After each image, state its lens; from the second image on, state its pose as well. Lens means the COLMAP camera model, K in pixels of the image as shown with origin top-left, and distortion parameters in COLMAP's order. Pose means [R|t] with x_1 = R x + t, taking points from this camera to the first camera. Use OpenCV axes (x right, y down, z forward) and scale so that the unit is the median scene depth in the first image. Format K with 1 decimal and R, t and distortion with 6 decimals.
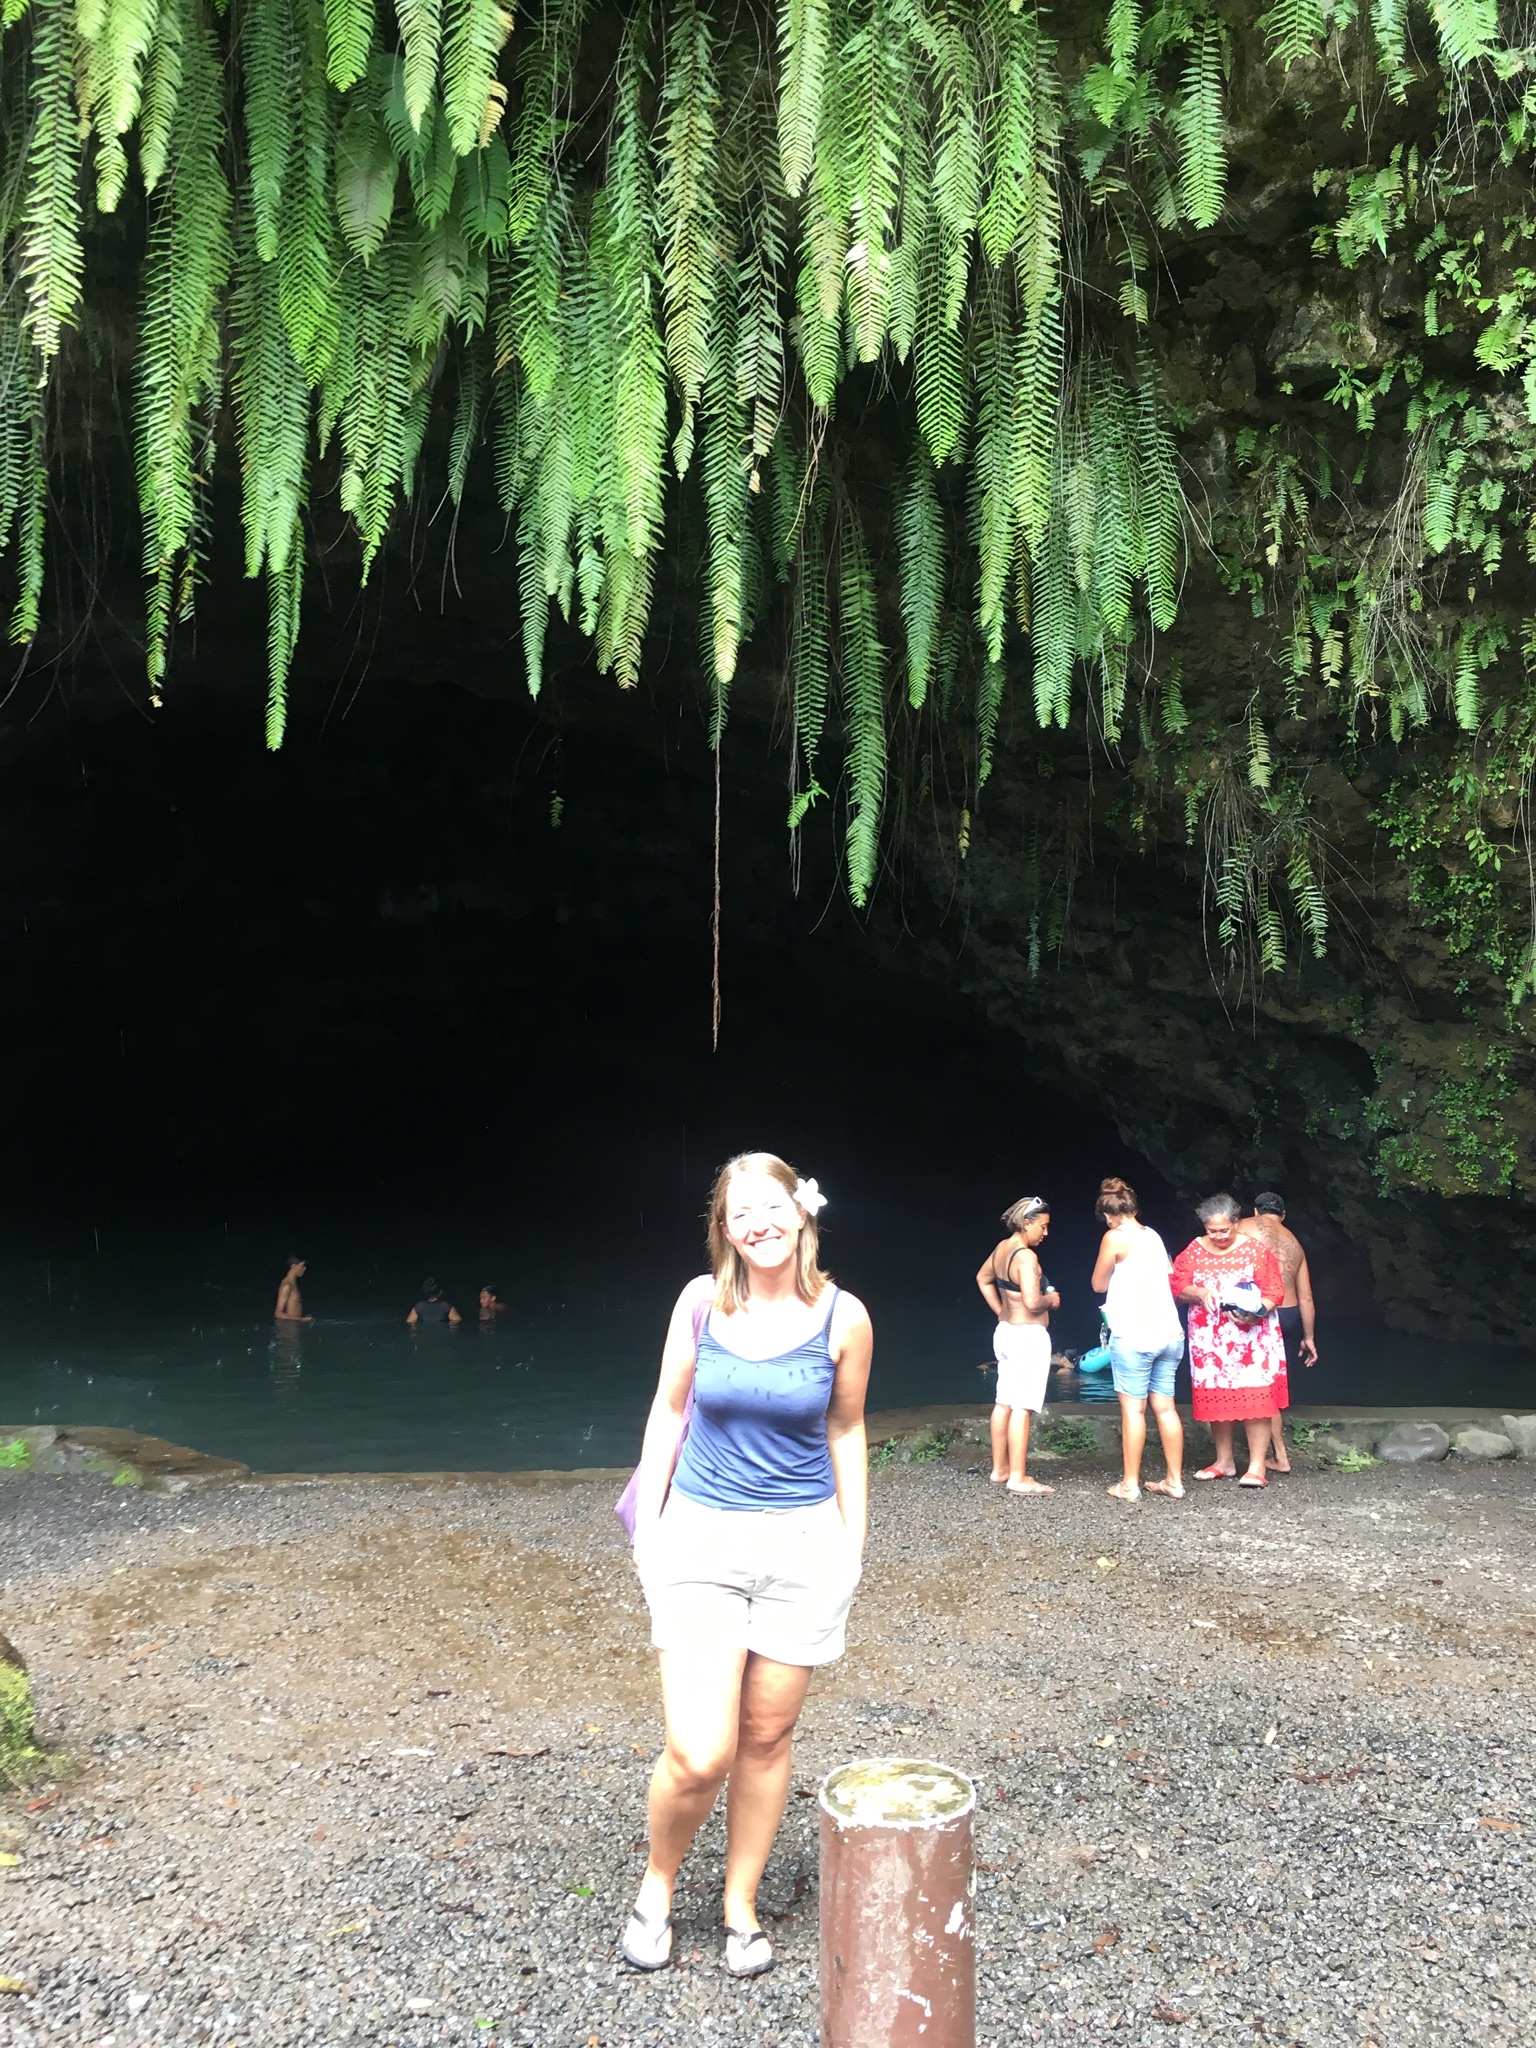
lens RADIAL K [[1712.5, 0, 768.0], [0, 1712.5, 1024.0], [0, 0, 1]] dist [0.062476, -0.095358]
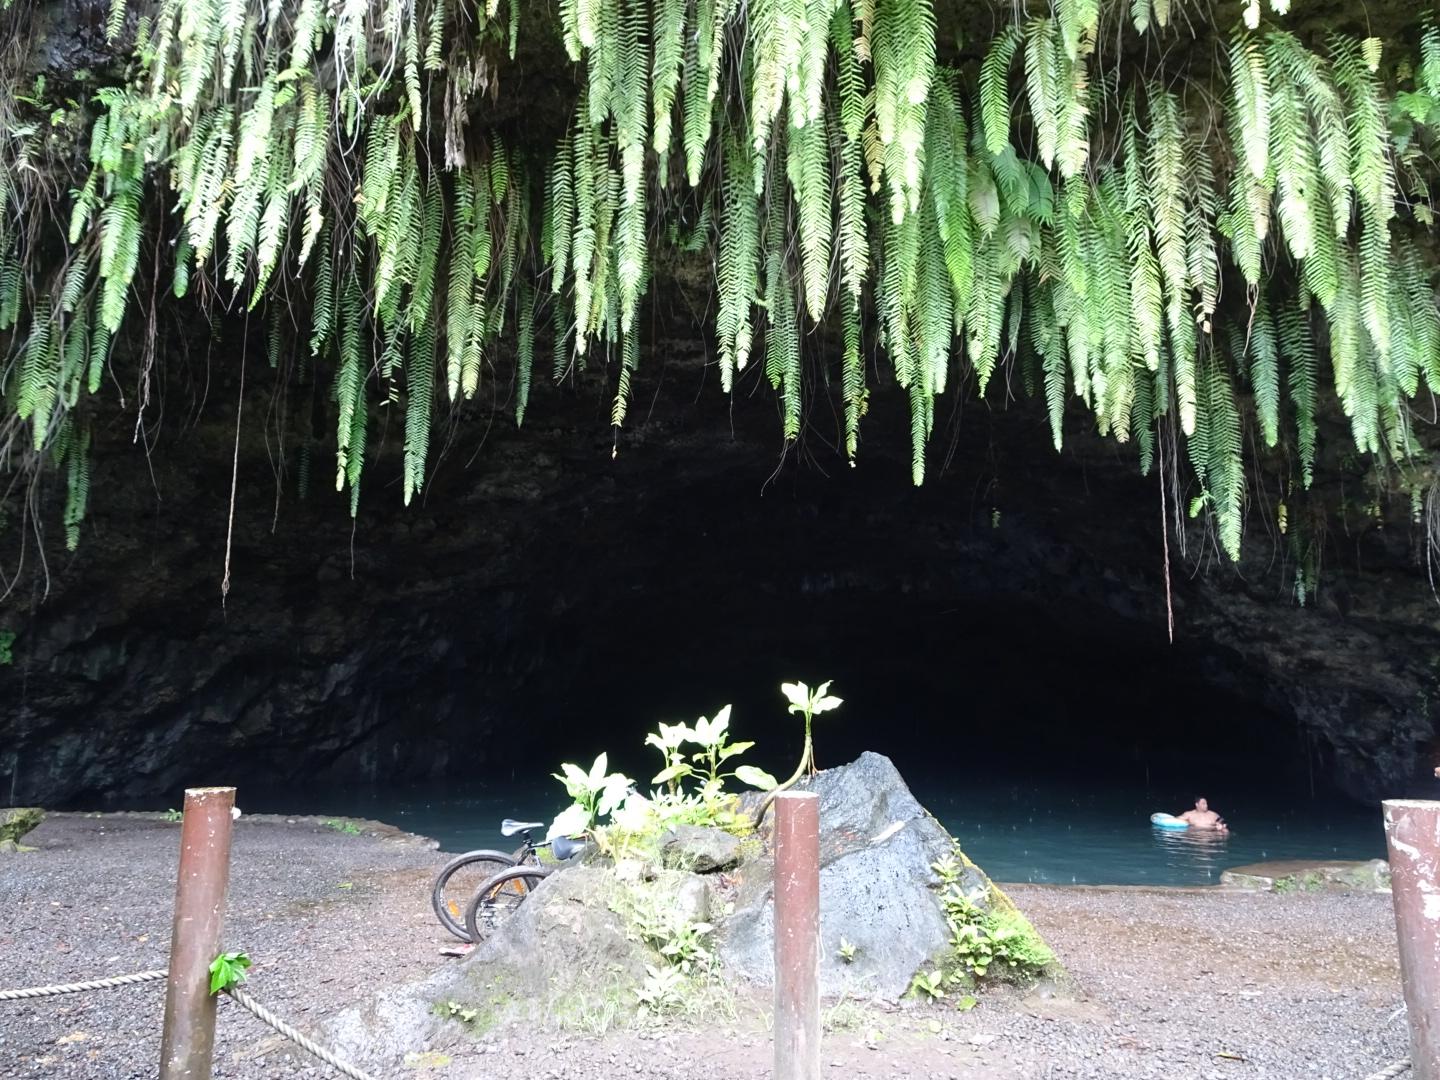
lens RADIAL K [[1003.0, 0, 720.0], [0, 1003.0, 540.0], [0, 0, 1]] dist [-0.000596, -0.004226]
pose [[0.973387, -0.034021, -0.226628, -0.264665], [0.006659, 0.992701, -0.120419, 0.034172], [0.229071, 0.115705, 0.966509, -0.120709]]
